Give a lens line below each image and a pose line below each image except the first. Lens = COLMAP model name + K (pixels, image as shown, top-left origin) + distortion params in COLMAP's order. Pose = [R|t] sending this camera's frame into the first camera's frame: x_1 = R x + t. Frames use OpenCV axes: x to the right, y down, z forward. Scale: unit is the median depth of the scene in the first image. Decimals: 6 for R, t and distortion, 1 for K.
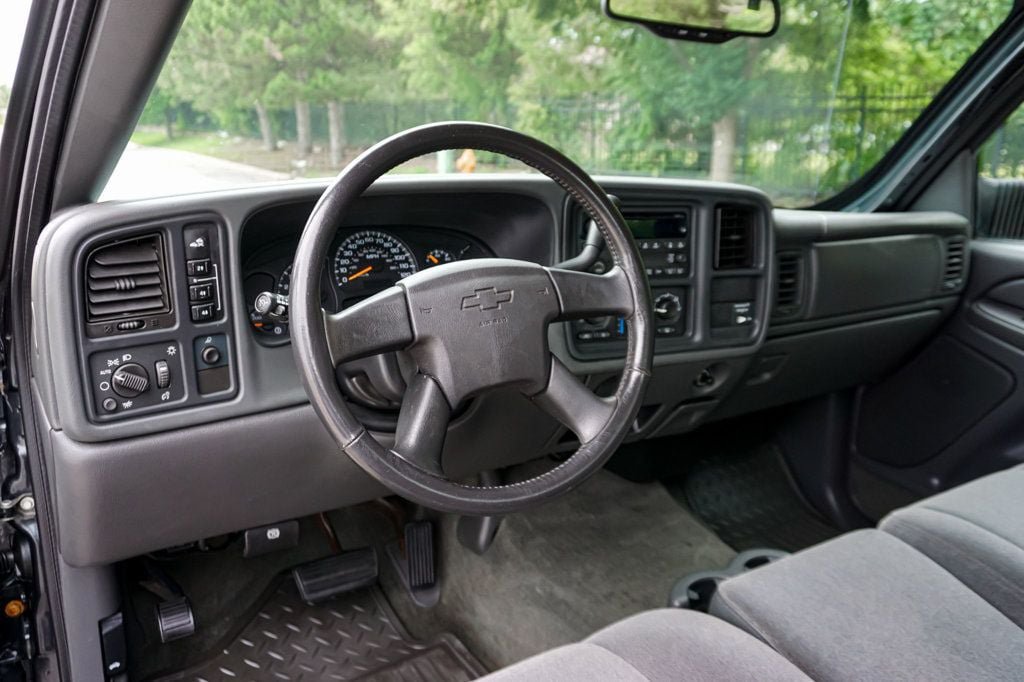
lens RADIAL K [[774.8, 0, 510.2], [0, 774.8, 340.0], [0, 0, 1]] dist [-0.006387, -0.001224]
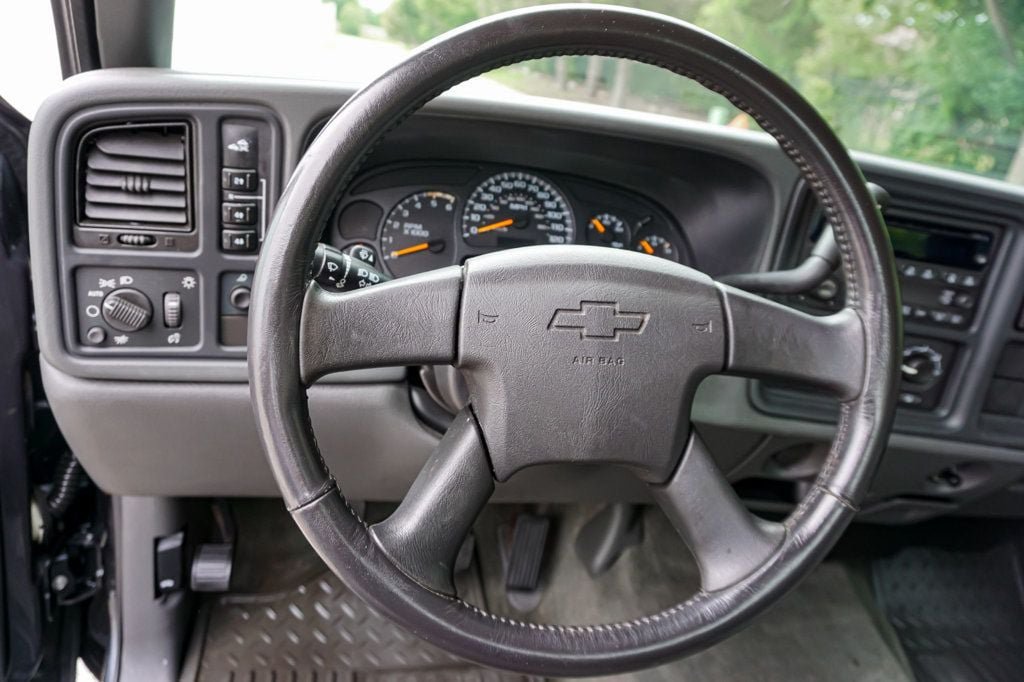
lens RADIAL K [[689.8, 0, 511.2], [0, 689.8, 337.7], [0, 0, 1]] dist [-0.023872, 0.006161]
pose [[0.922167, 0.248805, -0.296148, 0.050058], [-0.221682, 0.967399, 0.122459, -0.066210], [0.316962, -0.047277, 0.947259, 0.355374]]
